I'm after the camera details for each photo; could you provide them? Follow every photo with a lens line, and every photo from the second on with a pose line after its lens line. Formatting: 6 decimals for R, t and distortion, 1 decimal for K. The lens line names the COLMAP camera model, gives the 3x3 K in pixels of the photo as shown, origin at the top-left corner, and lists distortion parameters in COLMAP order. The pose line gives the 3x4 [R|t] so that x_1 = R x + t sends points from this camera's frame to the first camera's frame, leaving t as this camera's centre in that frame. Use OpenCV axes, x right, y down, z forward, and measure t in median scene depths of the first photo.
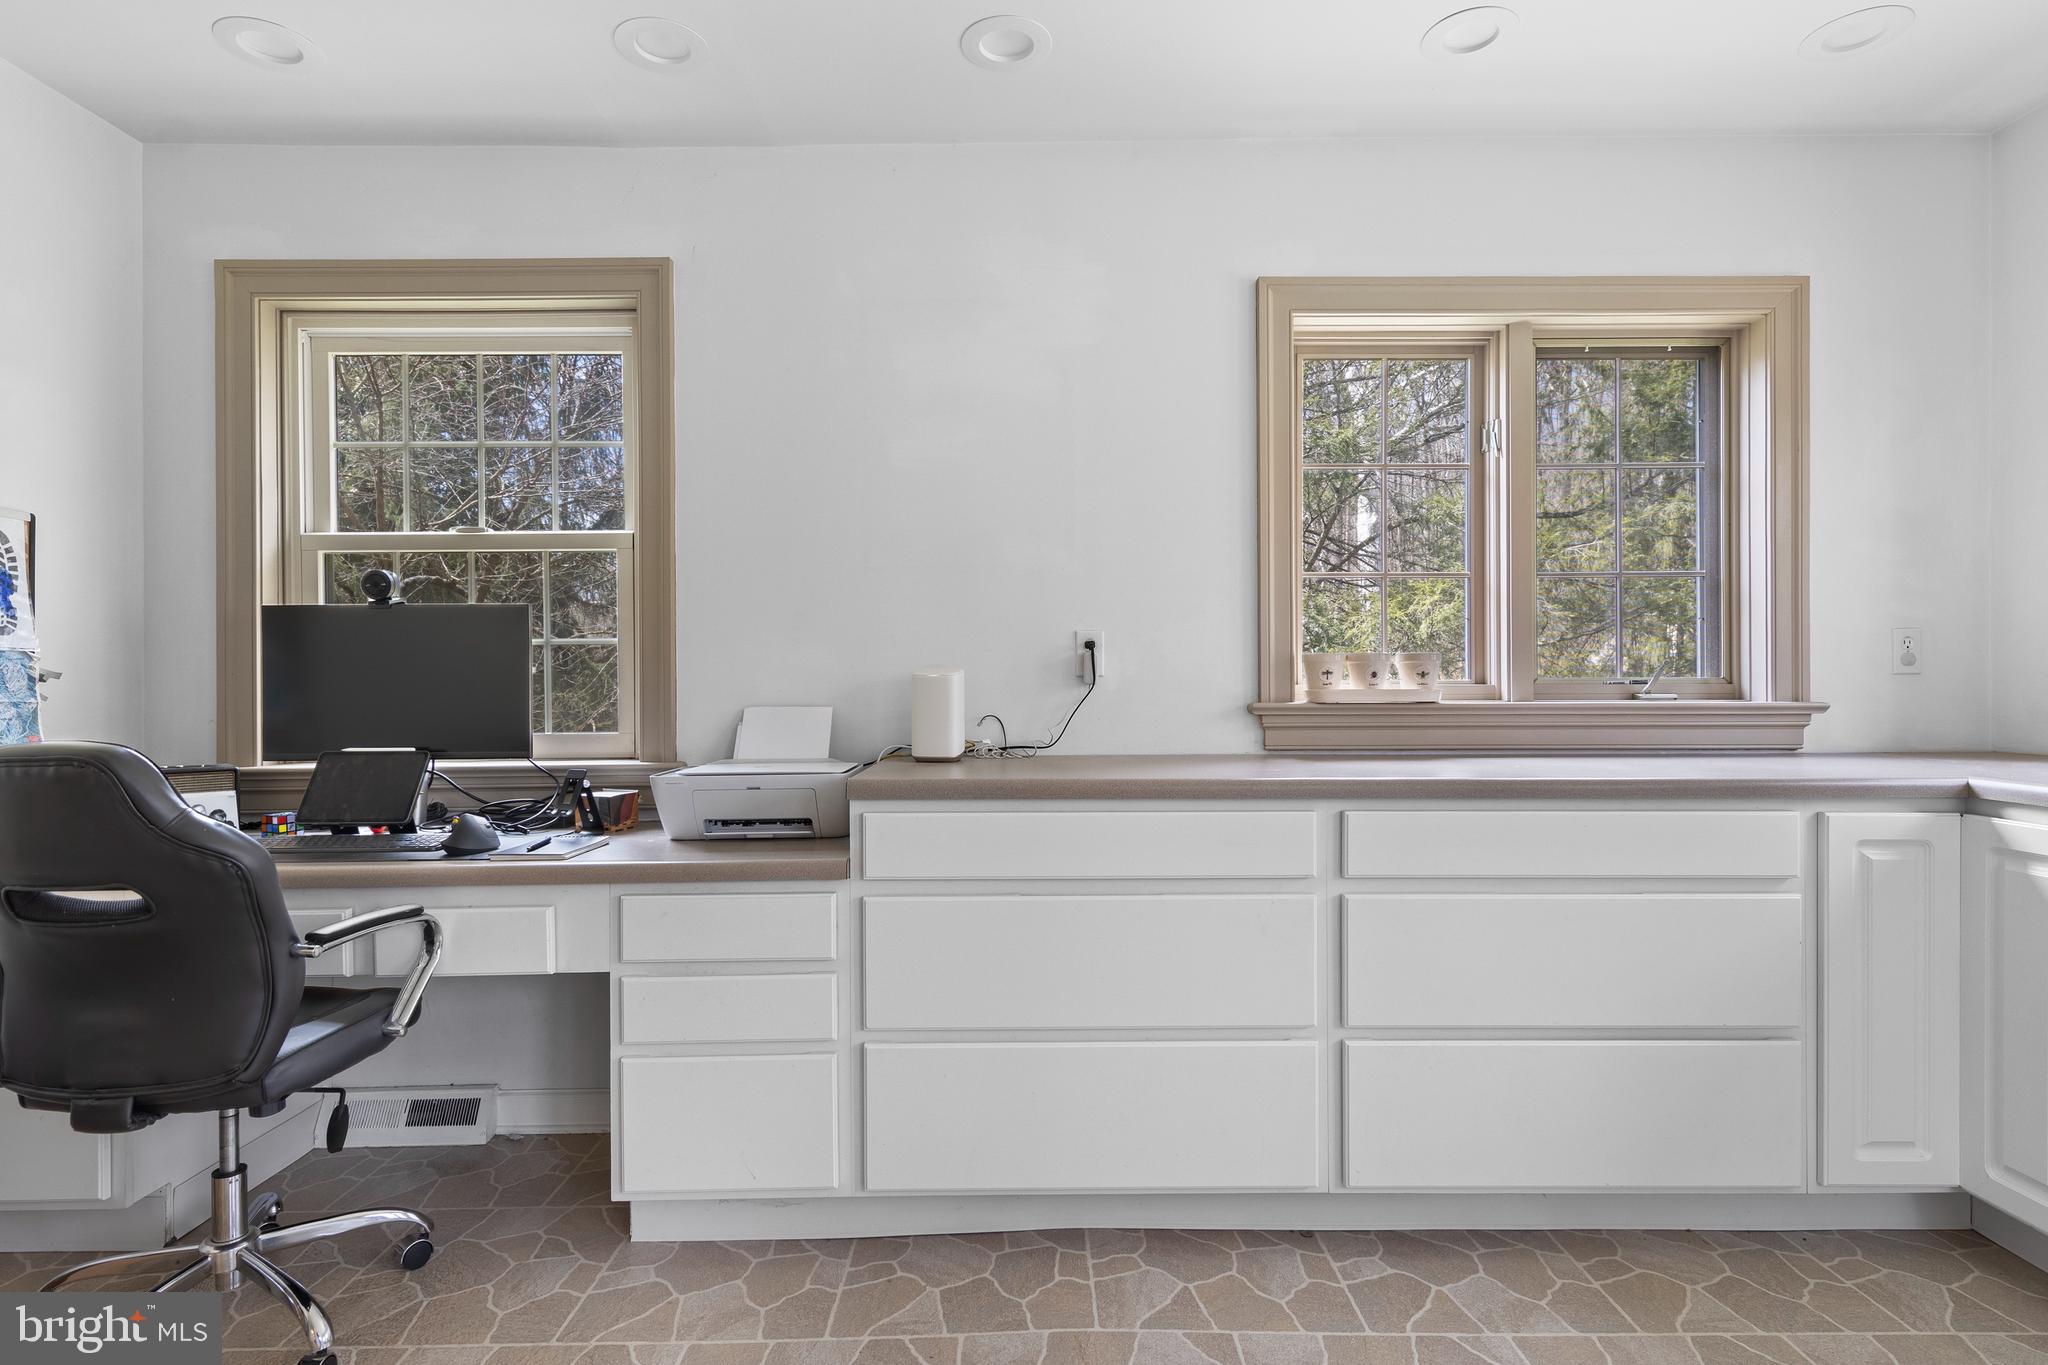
lens RADIAL K [[1046.4, 0, 1024.0], [0, 1046.4, 682.5], [0, 0, 1]] dist [0.001466, 0.000360]
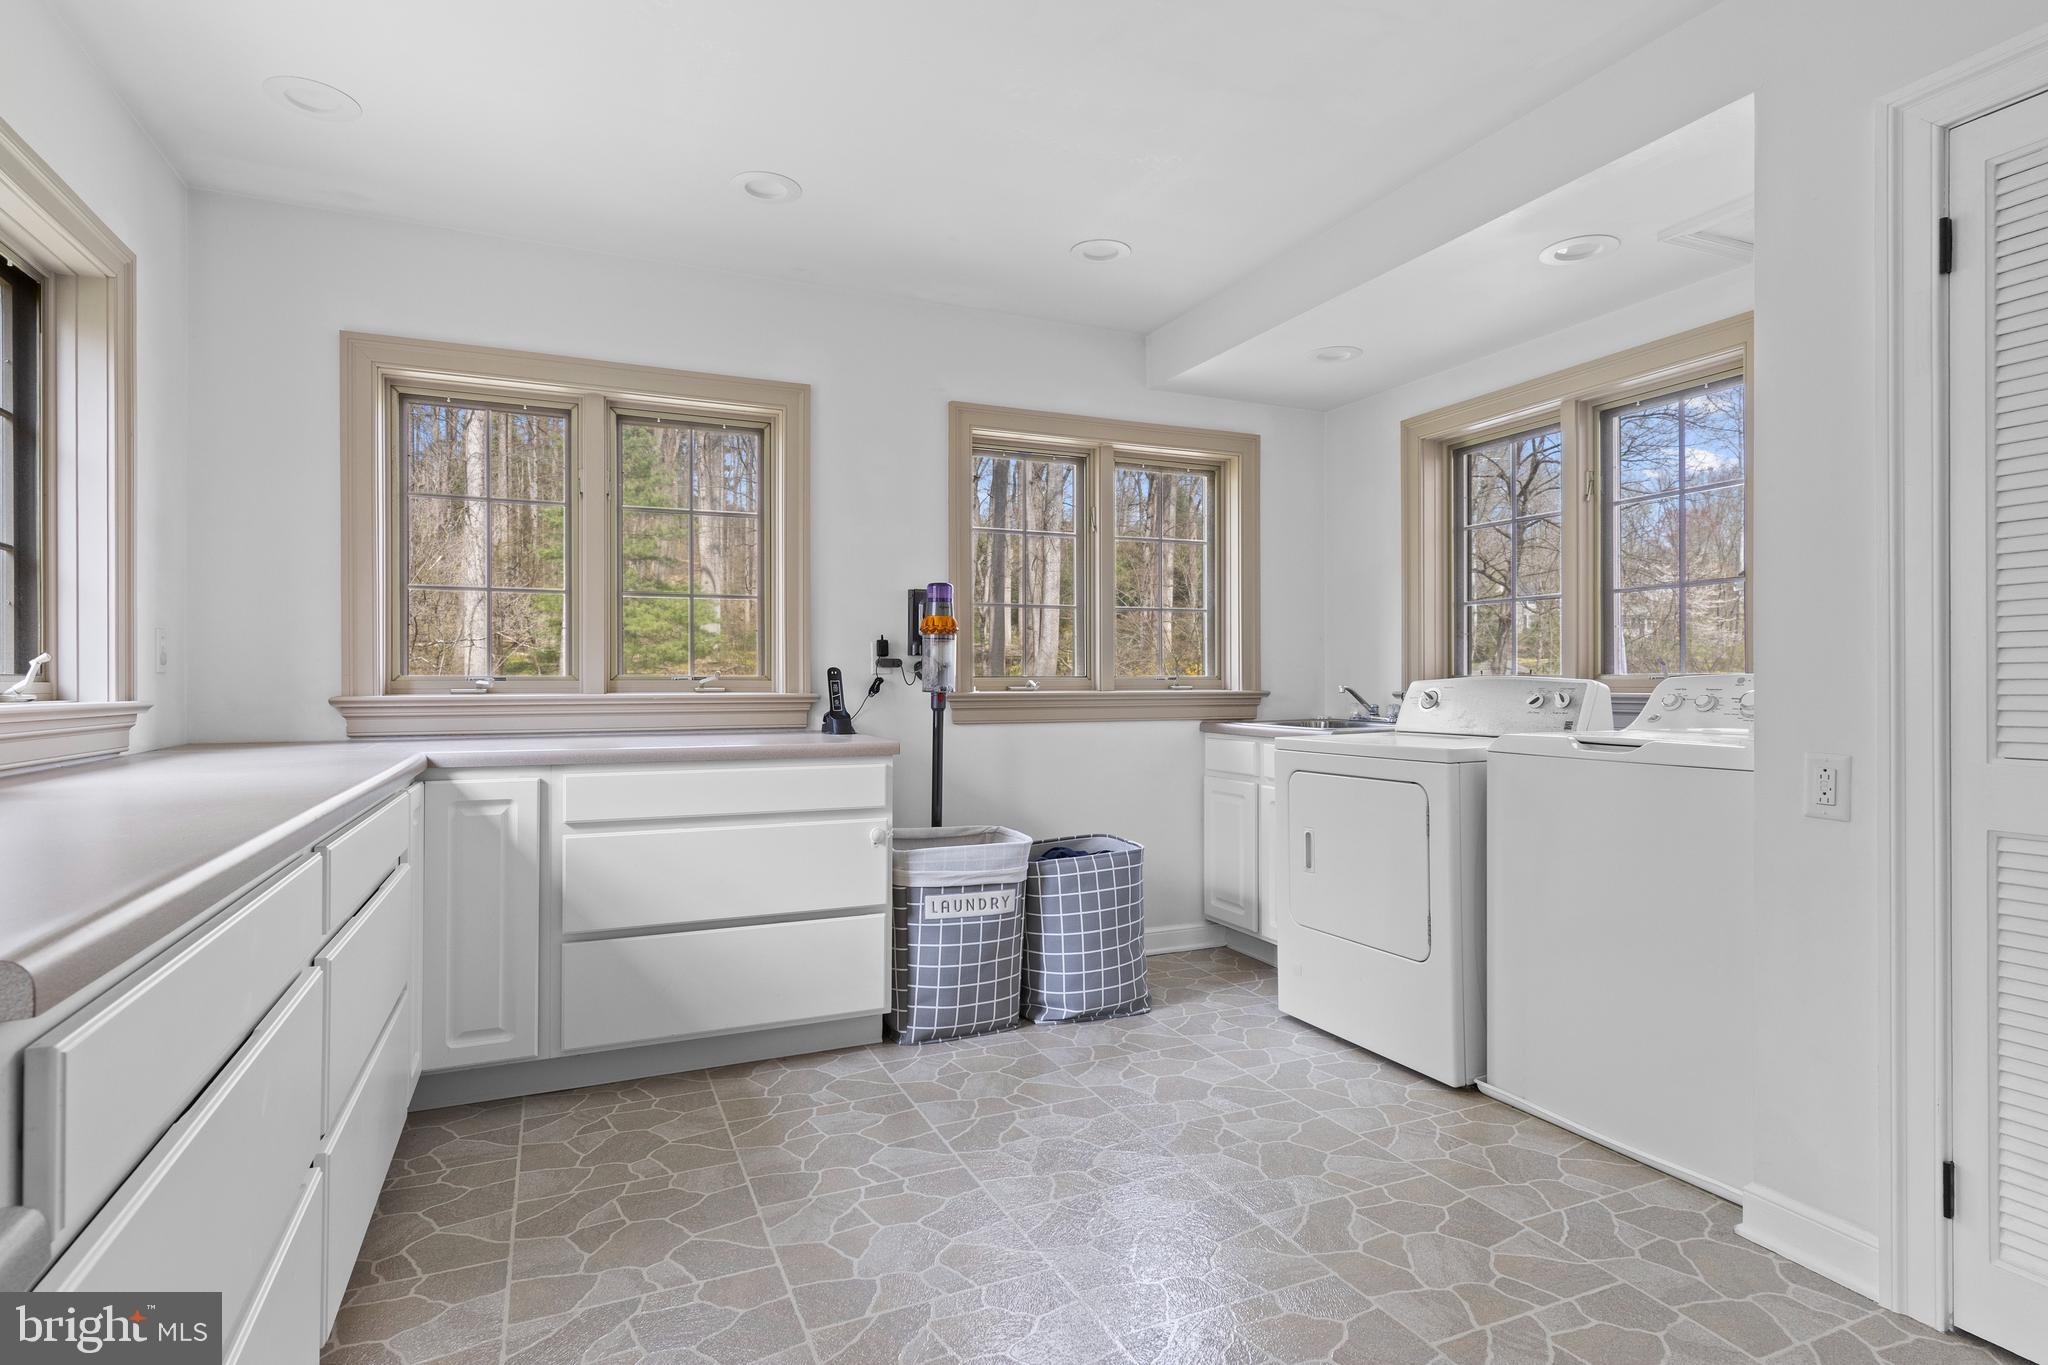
lens RADIAL K [[1046.4, 0, 1024.0], [0, 1046.4, 682.5], [0, 0, 1]] dist [0.001466, 0.000360]
pose [[-0.414926, 0.004460, 0.909844, -0.609640], [-0.002420, 0.999979, -0.006006, 0.008540], [-0.909852, -0.004693, -0.414907, 0.893880]]
